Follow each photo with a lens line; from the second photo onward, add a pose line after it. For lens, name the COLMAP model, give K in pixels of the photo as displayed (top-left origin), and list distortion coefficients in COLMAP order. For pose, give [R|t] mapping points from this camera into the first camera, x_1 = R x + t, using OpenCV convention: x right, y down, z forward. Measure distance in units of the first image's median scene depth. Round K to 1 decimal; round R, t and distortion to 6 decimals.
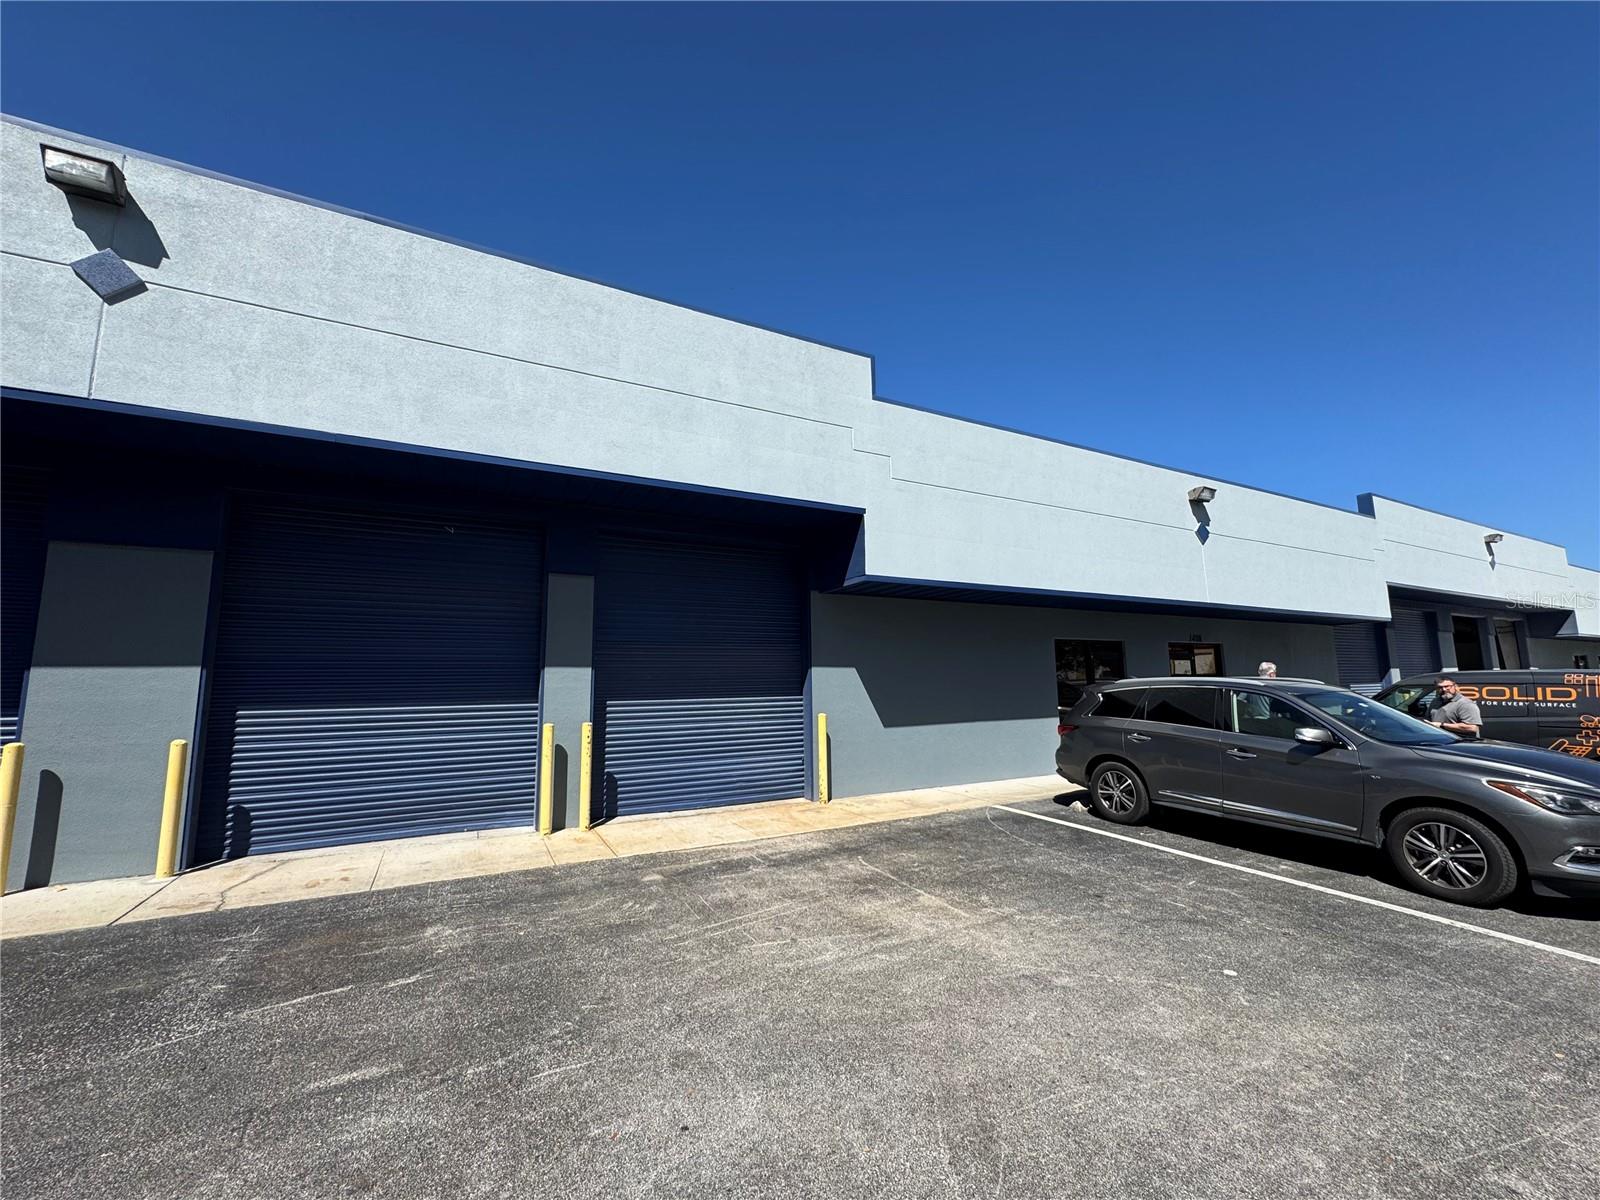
lens RADIAL K [[637.8, 0, 800.0], [0, 637.8, 600.0], [0, 0, 1]] dist [-0.002032, -0.000131]
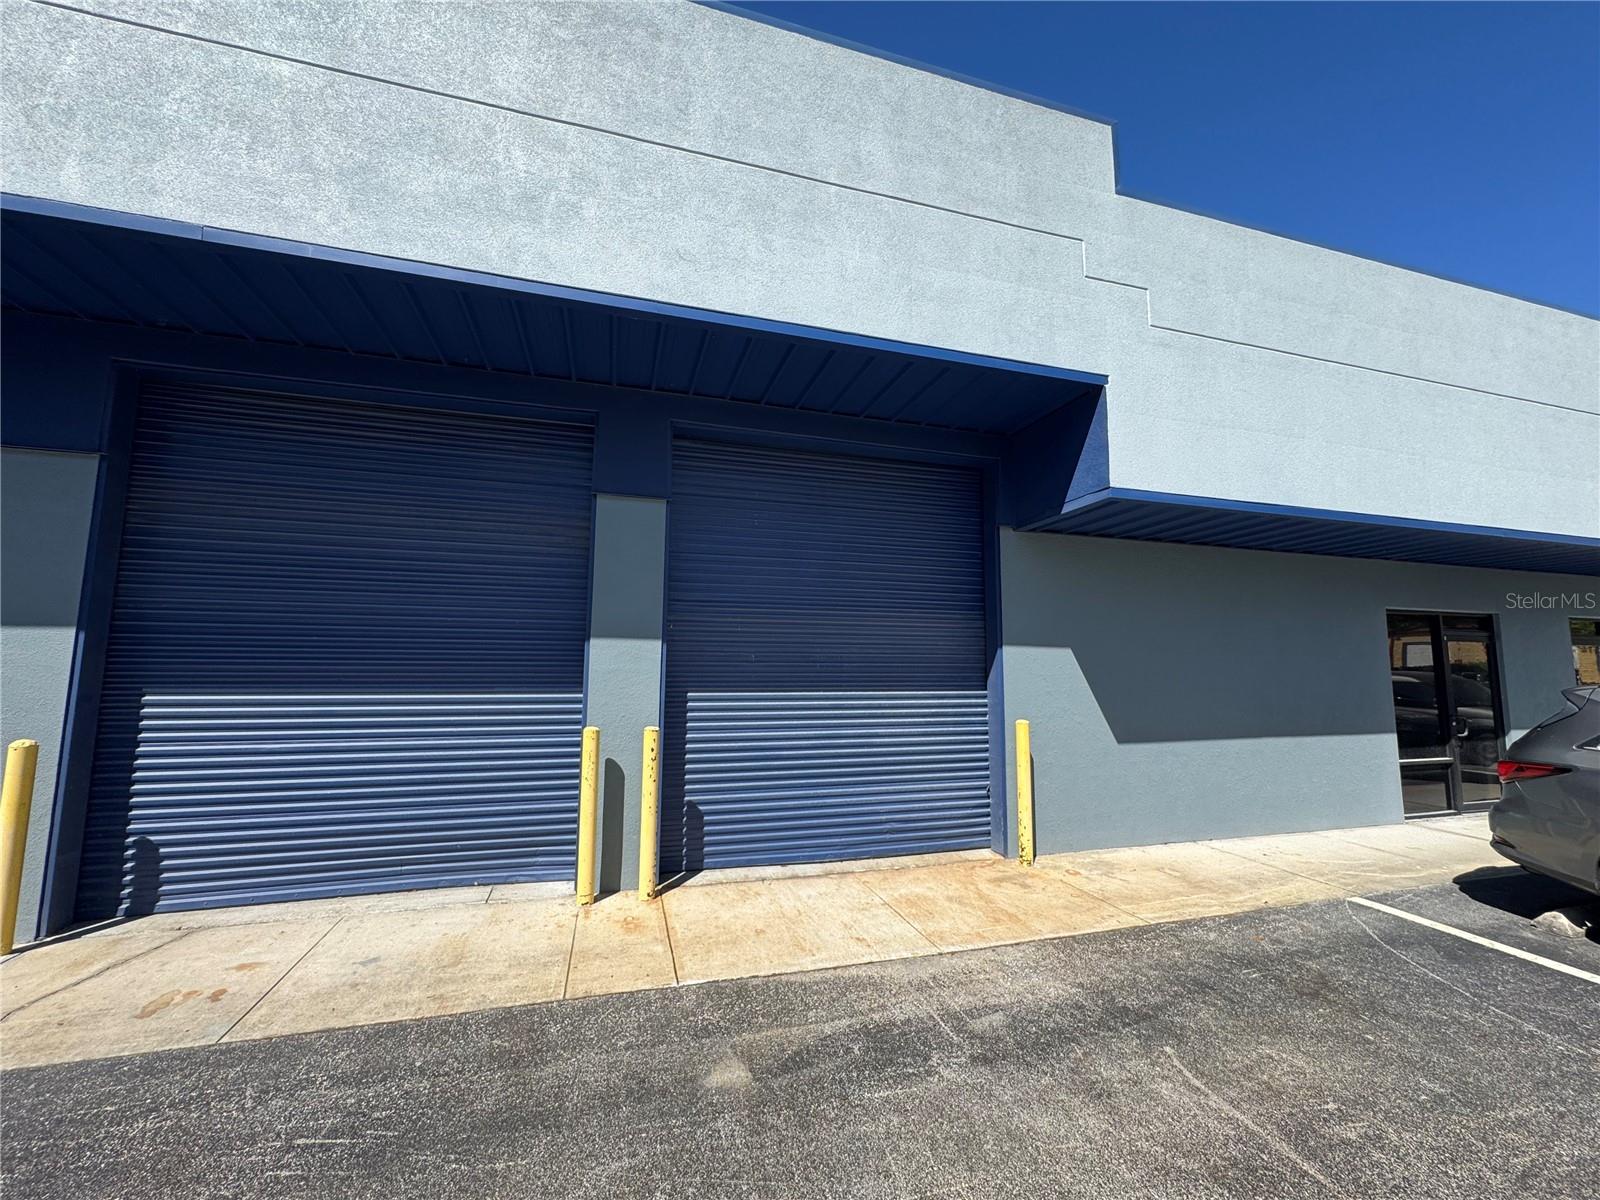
lens RADIAL K [[637.8, 0, 800.0], [0, 637.8, 600.0], [0, 0, 1]] dist [-0.002032, -0.000131]
pose [[0.979134, -0.000796, -0.203213, -0.061452], [0.005796, 0.999695, 0.024009, 0.052367], [0.203132, -0.024686, 0.978840, 0.412445]]
